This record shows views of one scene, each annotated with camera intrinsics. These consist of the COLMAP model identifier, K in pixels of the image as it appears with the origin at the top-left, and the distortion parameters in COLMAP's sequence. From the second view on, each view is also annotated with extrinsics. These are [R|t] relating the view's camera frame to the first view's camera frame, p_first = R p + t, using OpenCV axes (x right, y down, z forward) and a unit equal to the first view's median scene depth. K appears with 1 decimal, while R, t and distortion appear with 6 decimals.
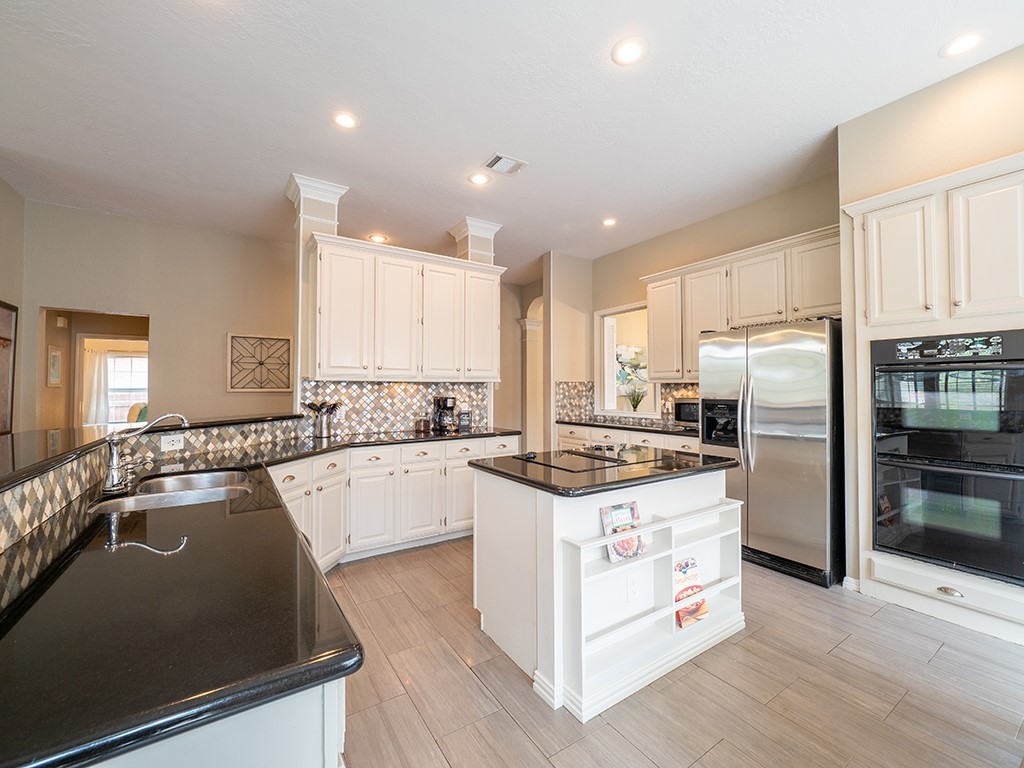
lens RADIAL K [[426.3, 0, 511.9], [0, 426.3, 382.7], [0, 0, 1]] dist [-0.006594, -0.001601]
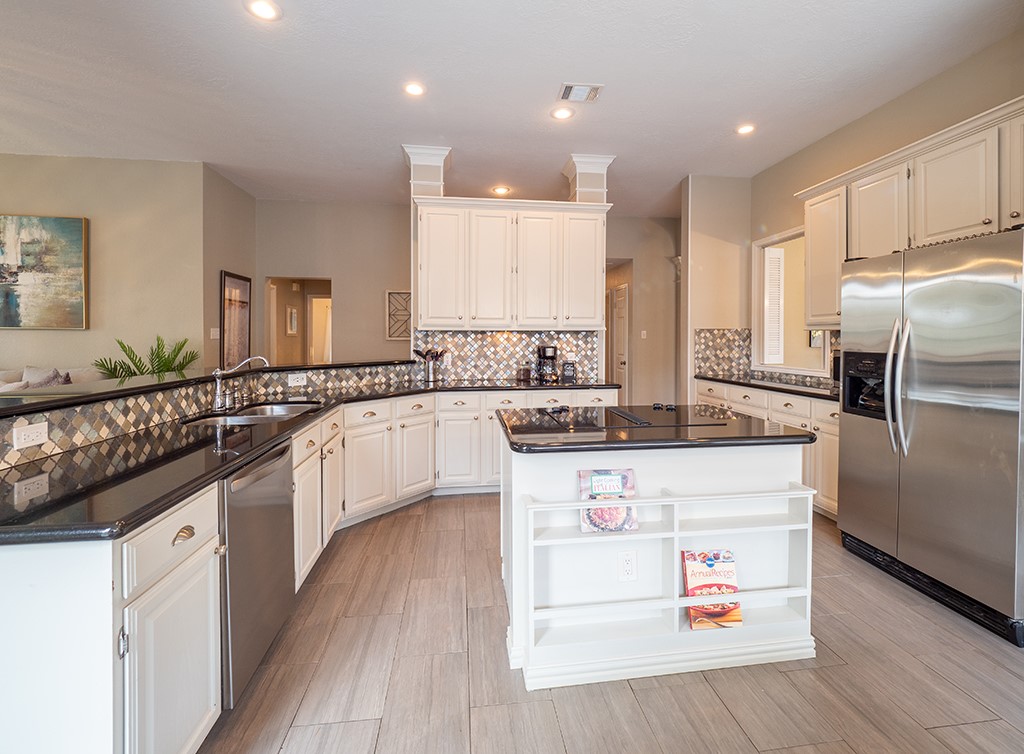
lens RADIAL K [[451.0, 0, 519.3], [0, 451.0, 345.9], [0, 0, 1]] dist [-0.005643, -0.000248]
pose [[0.900125, 0.008516, -0.435549, 0.270124], [0.005513, 0.999506, 0.030937, 0.001095], [0.435597, -0.030248, 0.899633, 0.051741]]
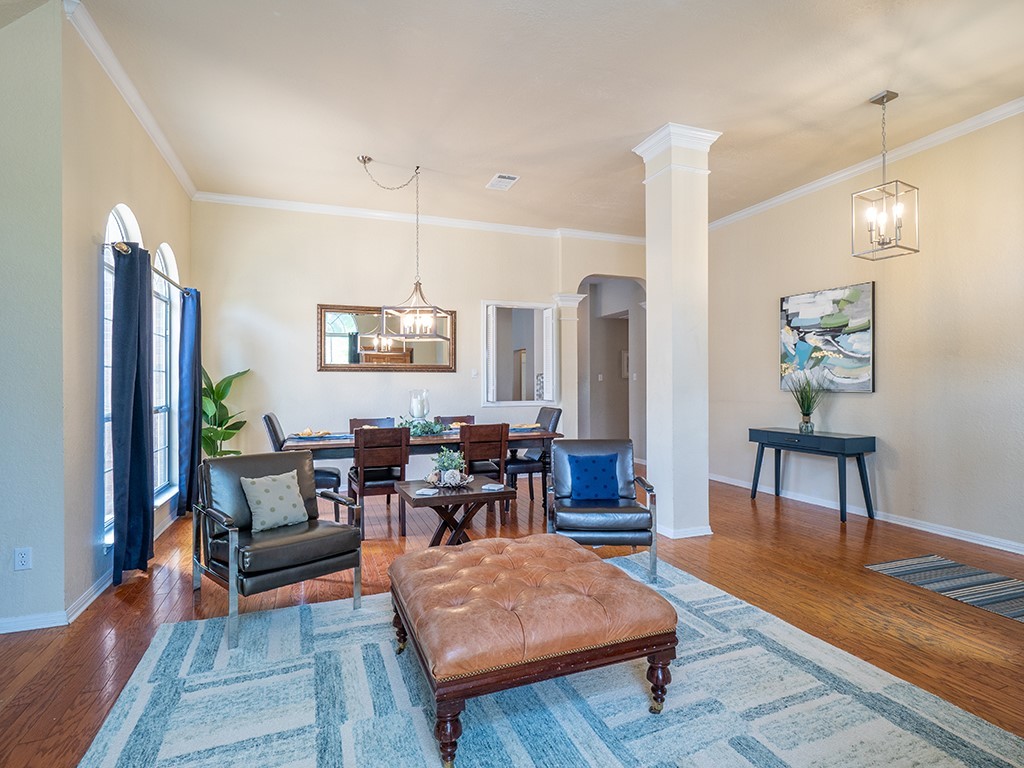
lens RADIAL K [[525.8, 0, 512.5], [0, 525.8, 382.6], [0, 0, 1]] dist [0.000374, -0.000699]
pose [[-0.220954, -0.003313, -0.975279, 2.309331], [0.017141, 0.999827, -0.007280, 0.045884], [0.975134, -0.018325, -0.220858, 1.889552]]
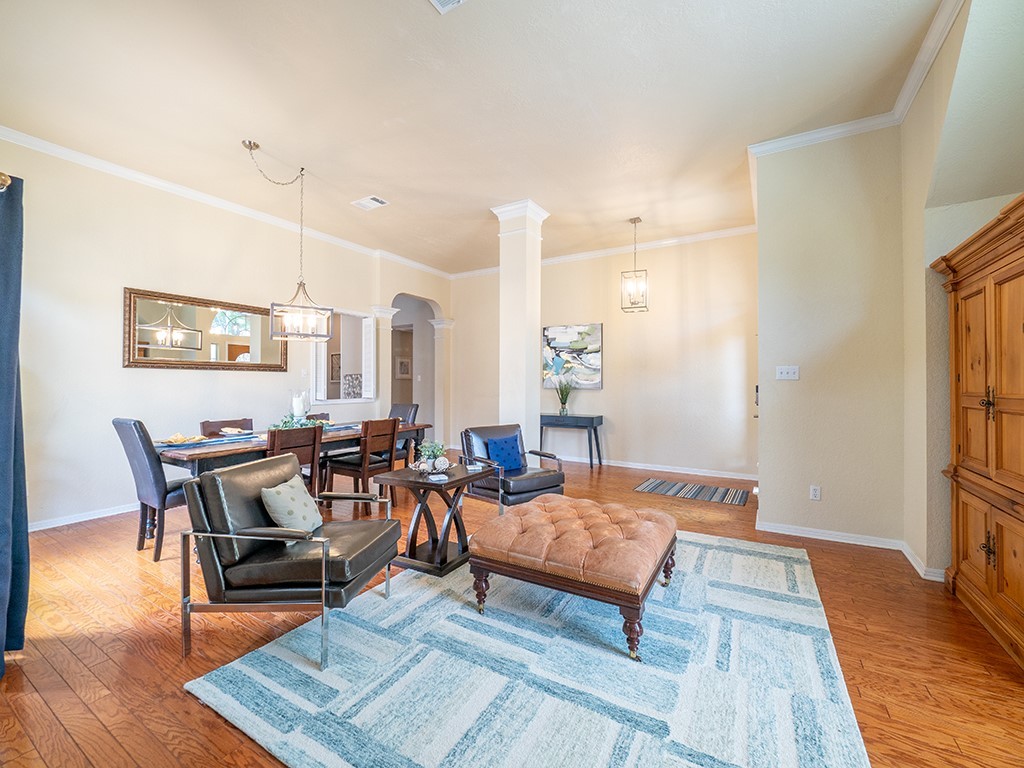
lens RADIAL K [[426.3, 0, 517.0], [0, 426.3, 383.0], [0, 0, 1]] dist [-0.006594, -0.001601]
pose [[0.433268, -0.001854, -0.901263, 2.282790], [0.013077, 0.999906, 0.004230, 0.037382], [0.901170, -0.013619, 0.433251, 1.372732]]
